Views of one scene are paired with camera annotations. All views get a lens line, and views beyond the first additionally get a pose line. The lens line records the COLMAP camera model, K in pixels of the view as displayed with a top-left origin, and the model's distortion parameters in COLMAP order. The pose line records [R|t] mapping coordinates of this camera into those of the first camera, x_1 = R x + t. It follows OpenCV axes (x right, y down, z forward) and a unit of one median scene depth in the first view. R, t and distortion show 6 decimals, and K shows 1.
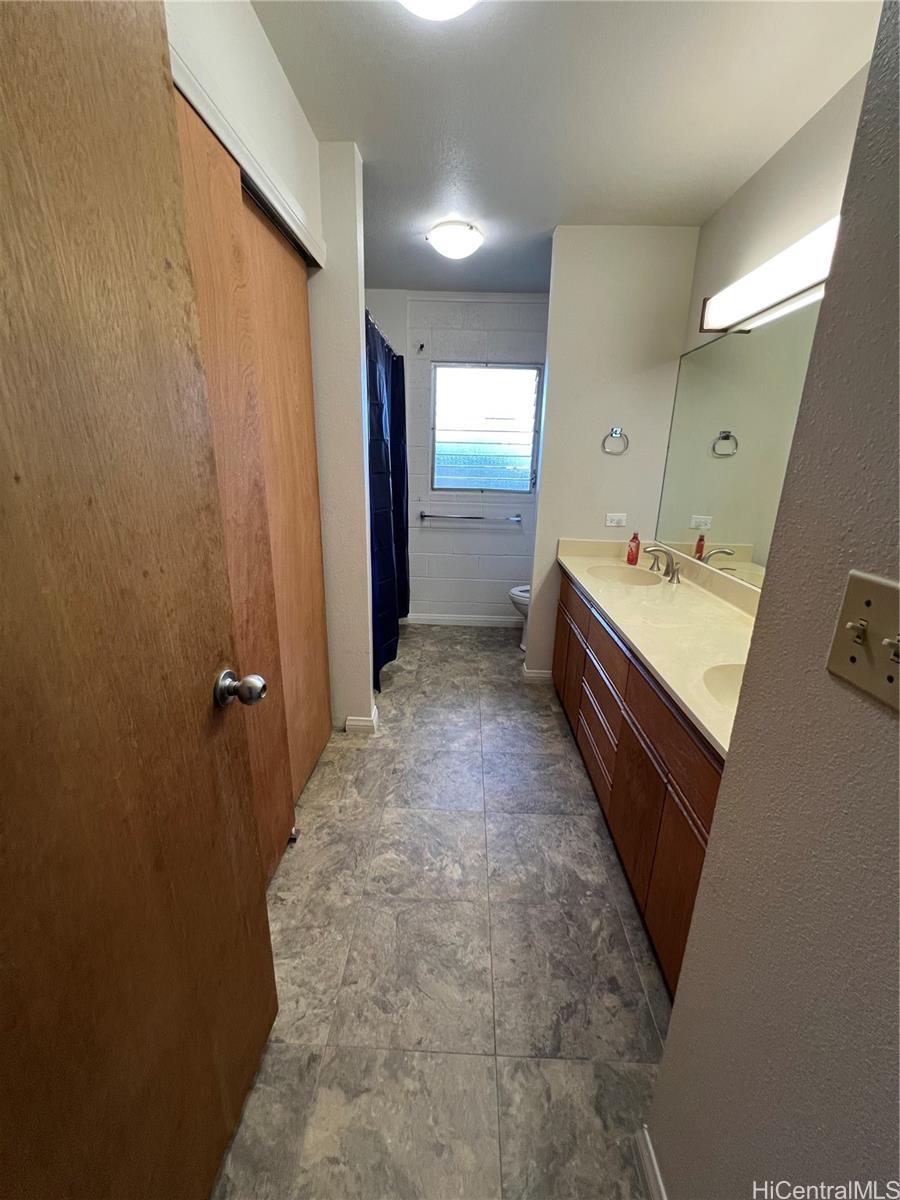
lens RADIAL K [[481.0, 0, 451.6], [0, 481.0, 600.3], [0, 0, 1]] dist [-0.001307, 0.000672]
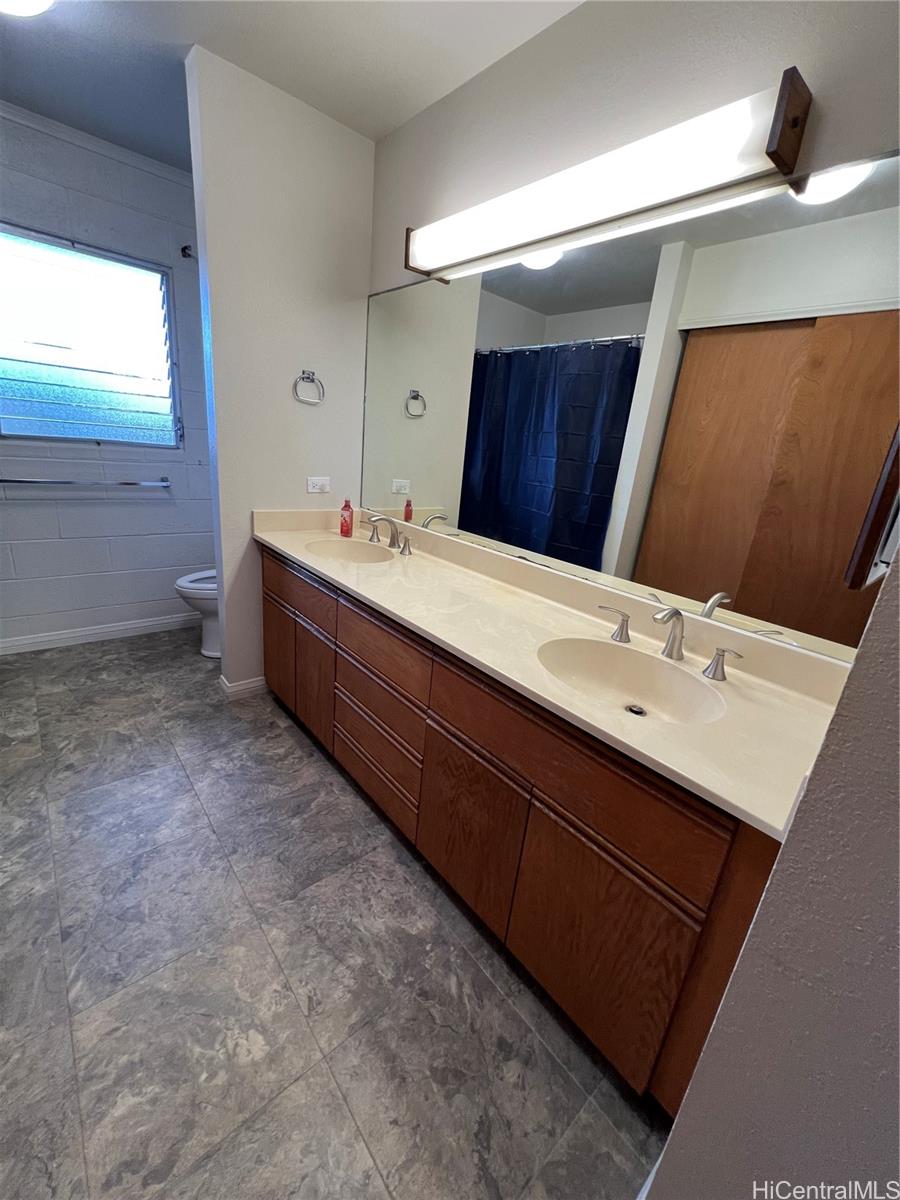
lens RADIAL K [[481.0, 0, 449.7], [0, 481.0, 596.6], [0, 0, 1]] dist [-0.001307, 0.000672]
pose [[0.731562, -0.165527, 0.661376, -0.093661], [0.119449, 0.986193, 0.114696, -0.051333], [-0.671229, -0.004906, 0.741234, 0.261218]]
